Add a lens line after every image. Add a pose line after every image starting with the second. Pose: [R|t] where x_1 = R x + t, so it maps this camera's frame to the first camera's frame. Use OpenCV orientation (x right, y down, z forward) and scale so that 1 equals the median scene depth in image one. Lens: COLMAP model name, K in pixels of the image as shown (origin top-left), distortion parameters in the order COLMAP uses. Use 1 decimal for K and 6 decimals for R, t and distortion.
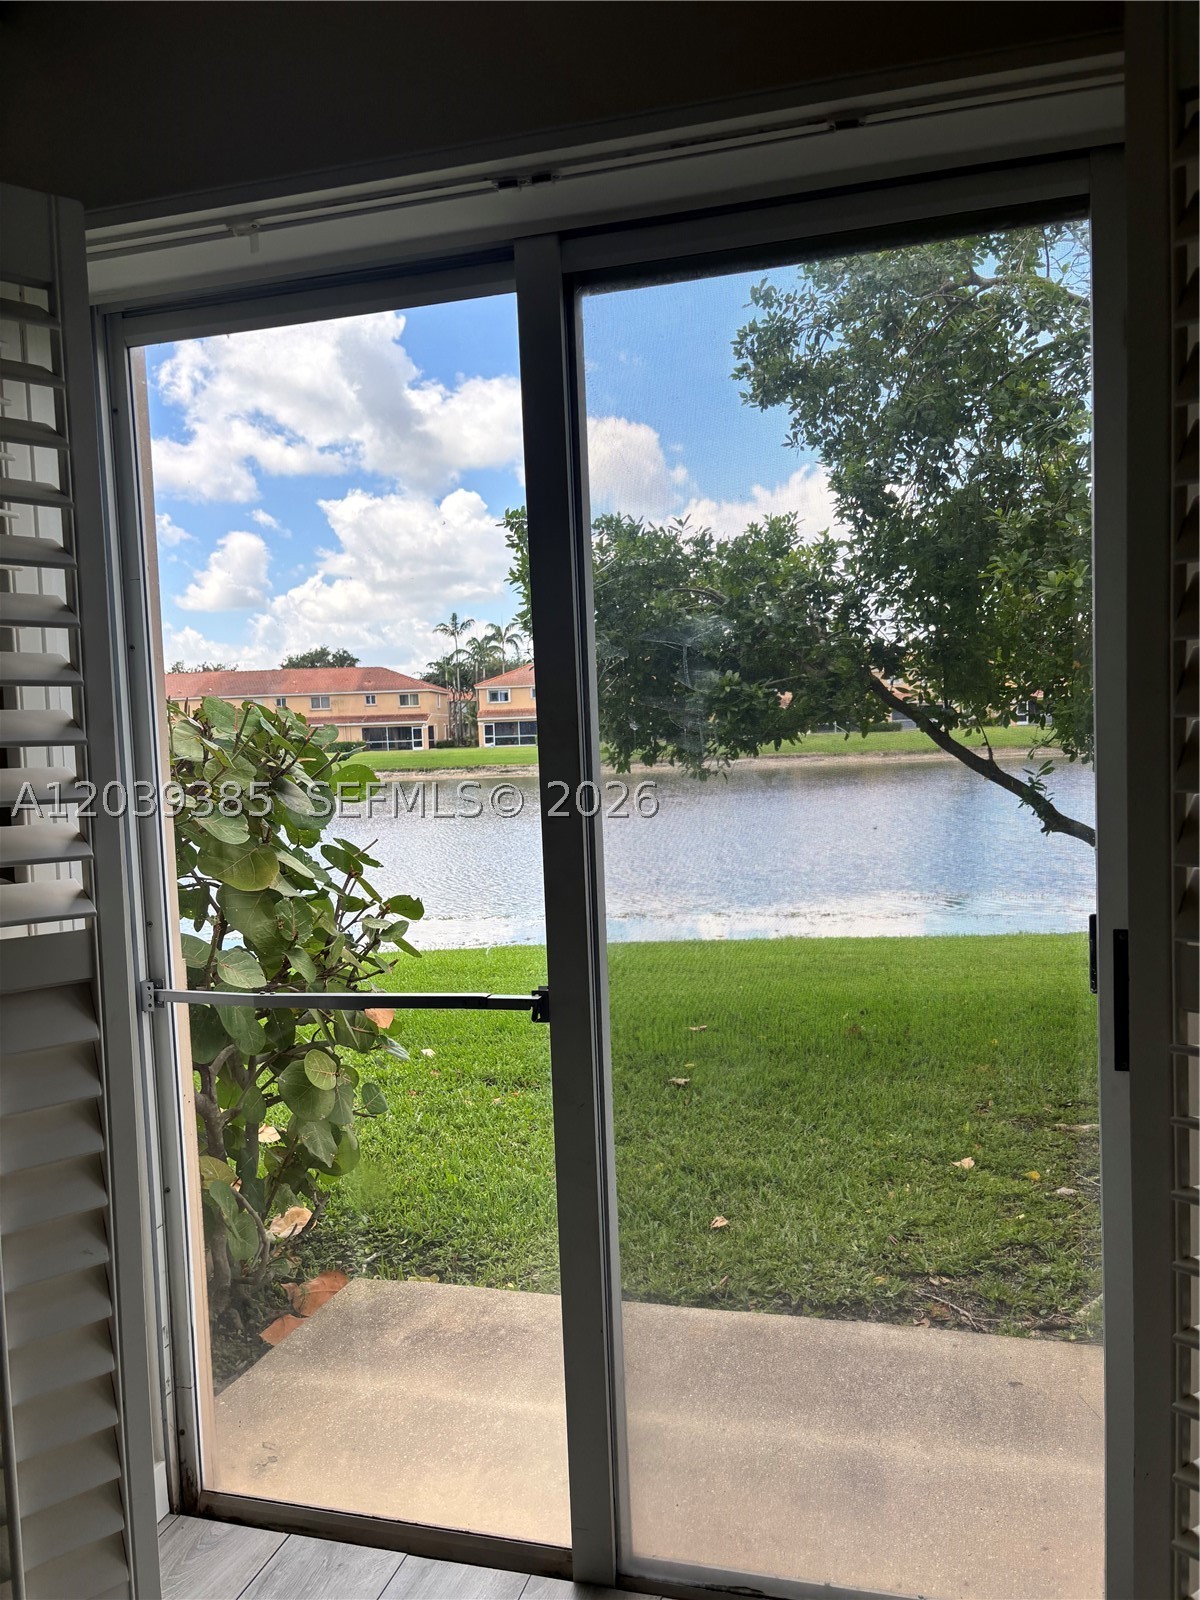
lens RADIAL K [[1185.0, 0, 603.1], [0, 1185.0, 828.5], [0, 0, 1]] dist [0.030674, -0.034311]
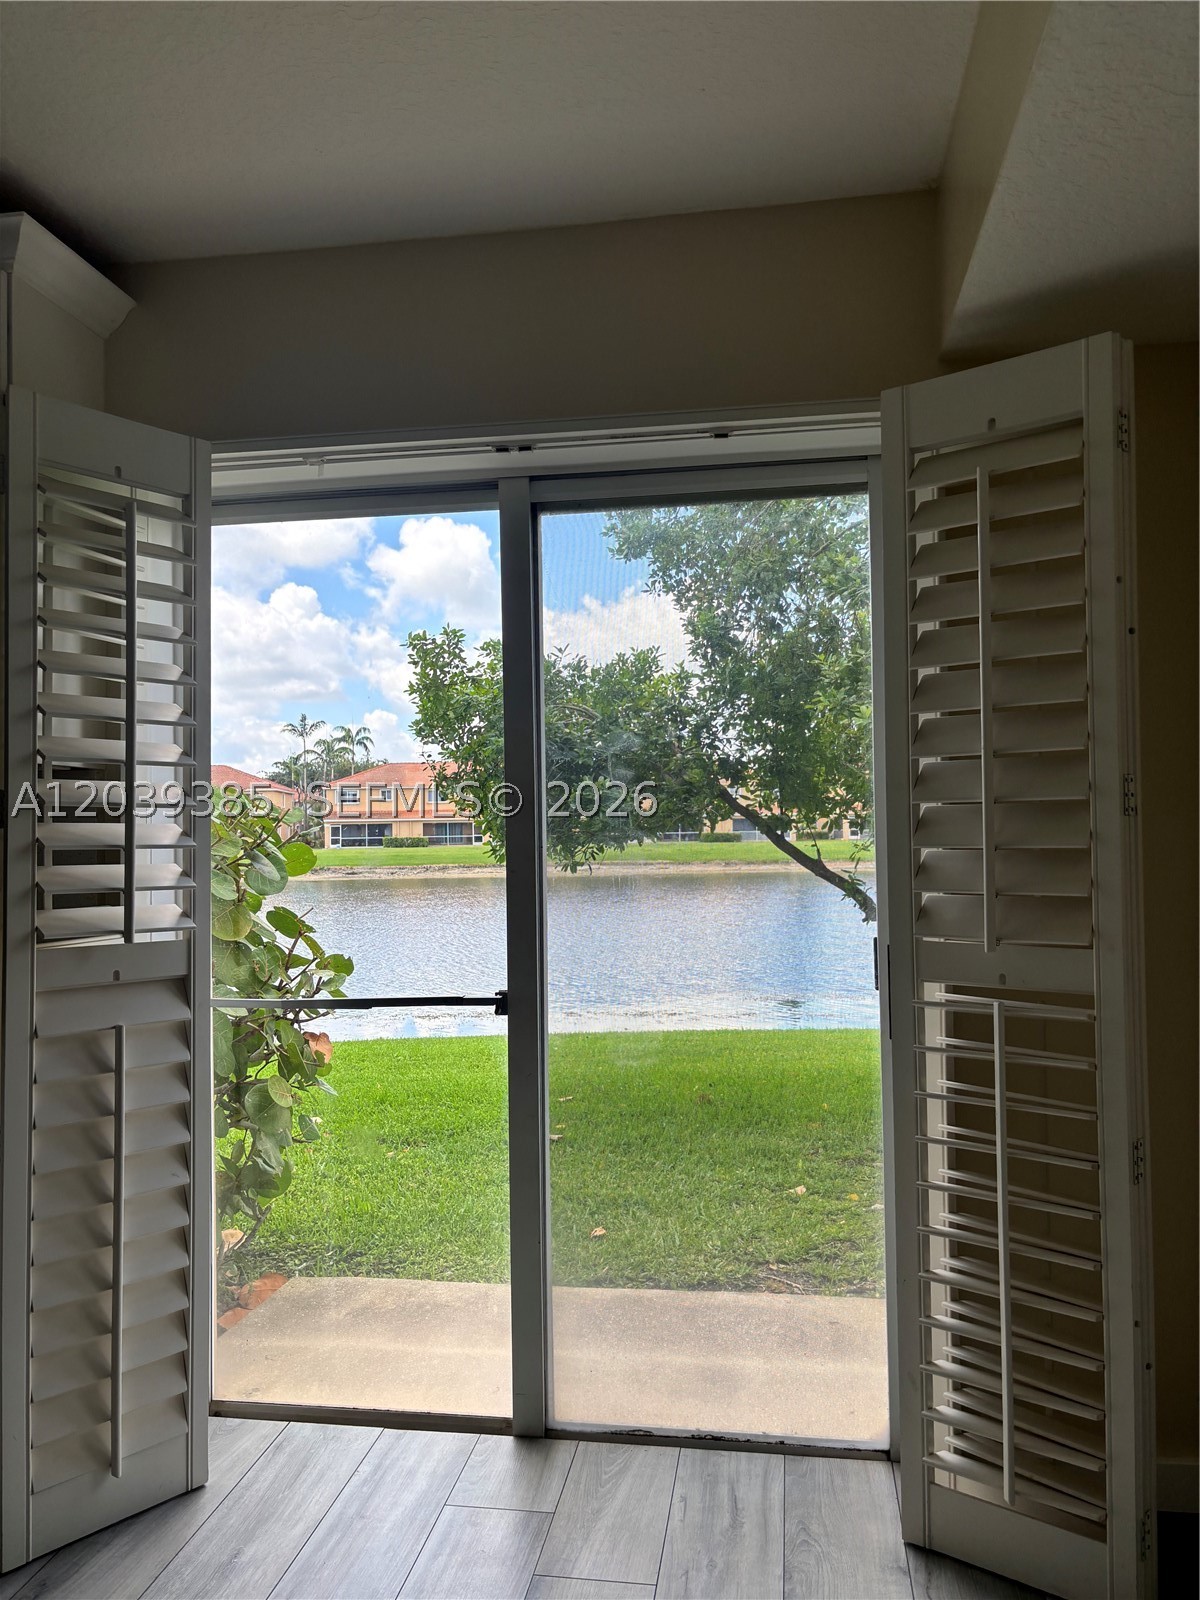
lens RADIAL K [[1185.0, 0, 609.9], [0, 1185.0, 797.6], [0, 0, 1]] dist [0.030674, -0.034311]
pose [[0.990518, 0.029391, 0.134200, -0.057265], [-0.013601, 0.993027, -0.117101, 0.033279], [-0.136706, 0.114165, 0.984011, -0.203259]]
